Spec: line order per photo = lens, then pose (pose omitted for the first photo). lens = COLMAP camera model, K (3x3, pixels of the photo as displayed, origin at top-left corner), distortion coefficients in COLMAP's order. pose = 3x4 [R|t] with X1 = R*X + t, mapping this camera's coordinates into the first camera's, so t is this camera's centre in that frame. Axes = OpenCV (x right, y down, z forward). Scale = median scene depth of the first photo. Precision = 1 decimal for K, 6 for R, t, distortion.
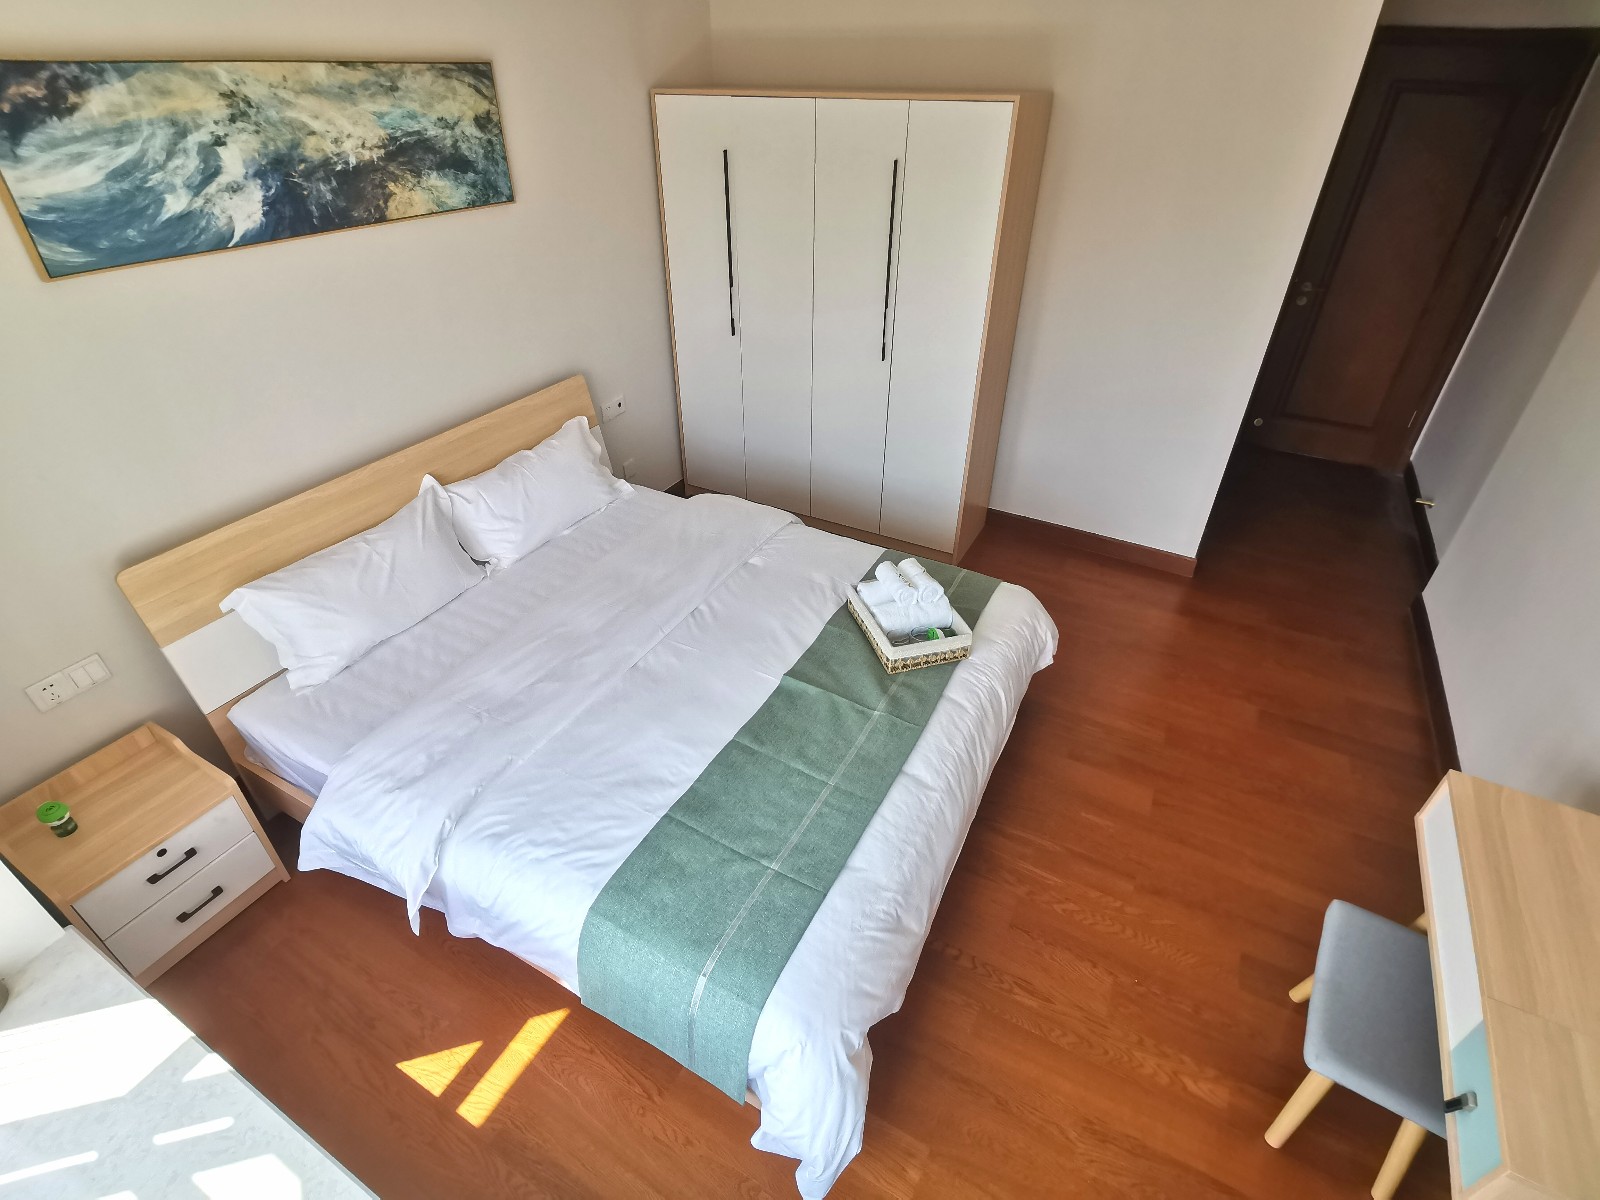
lens RADIAL K [[783.7, 0, 795.7], [0, 783.7, 596.9], [0, 0, 1]] dist [0.006242, -0.000171]
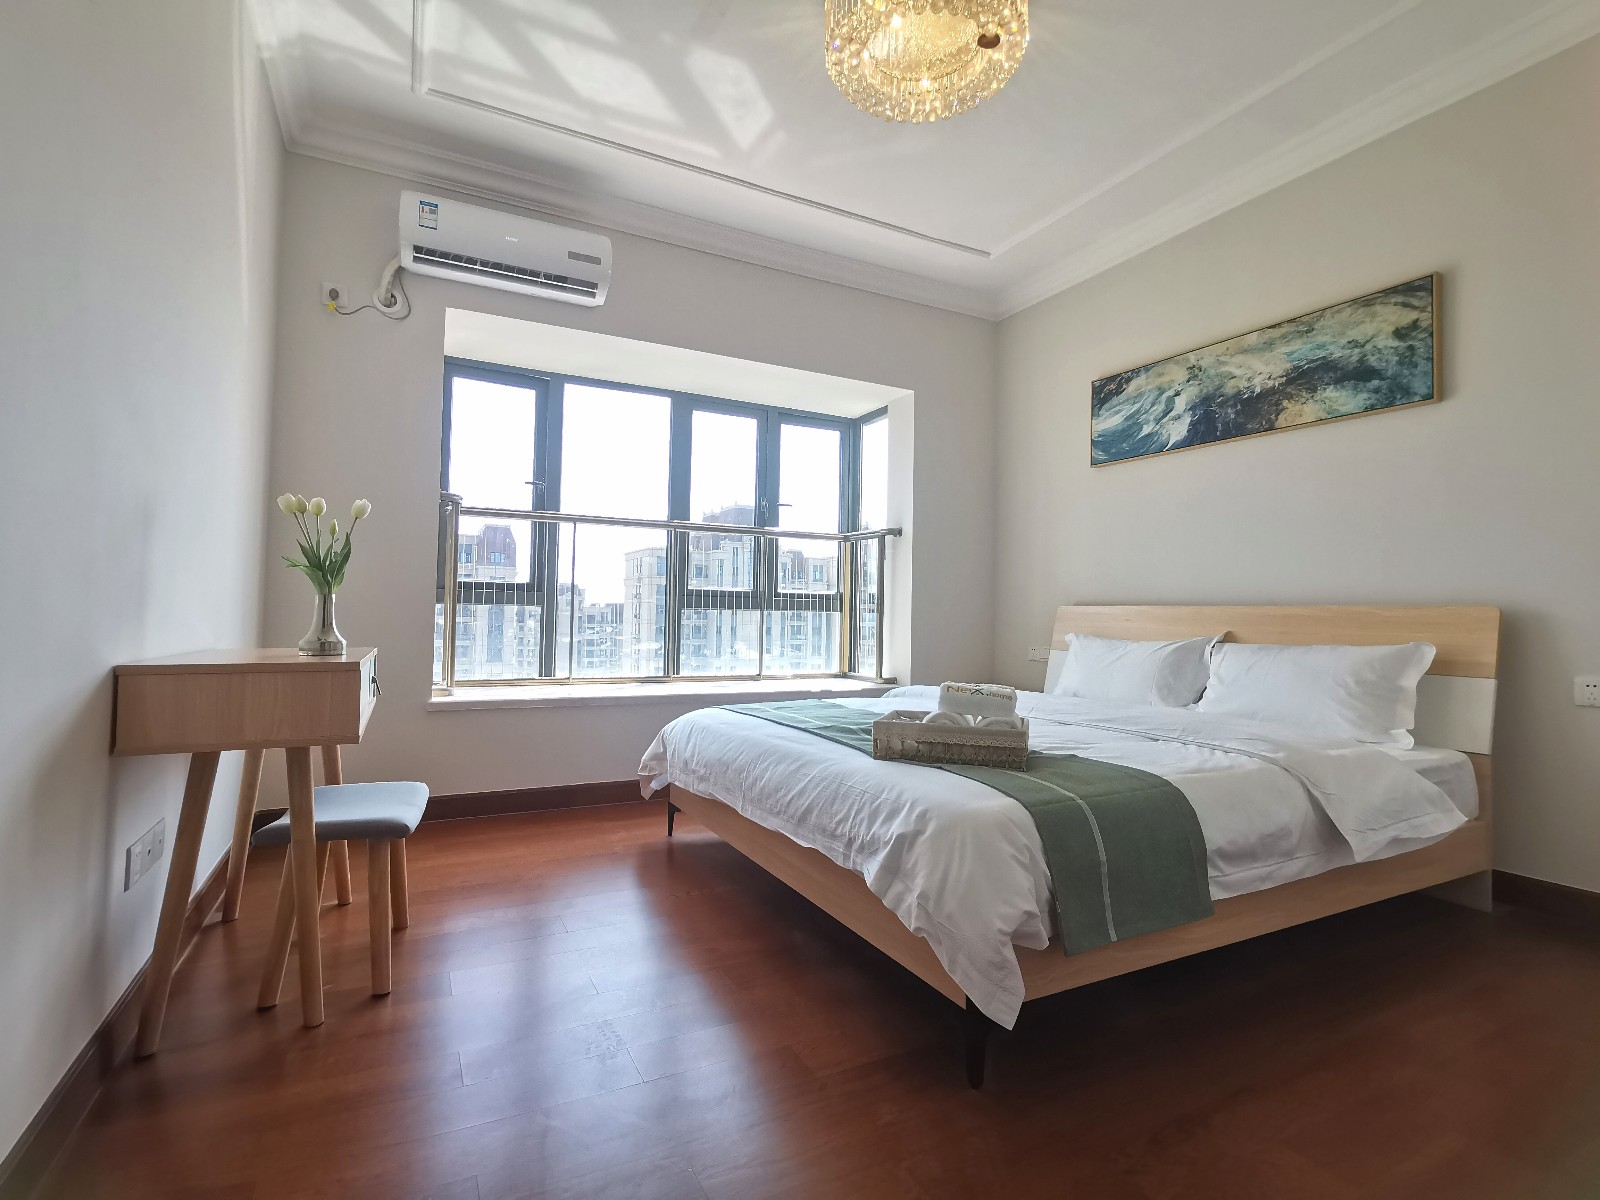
lens RADIAL K [[783.7, 0, 798.7], [0, 783.7, 597.8], [0, 0, 1]] dist [0.006242, -0.000171]
pose [[-0.551276, -0.031233, -0.833738, 1.000474], [-0.490793, 0.820250, 0.293789, -0.274087], [0.674698, 0.571152, -0.467513, 1.319456]]
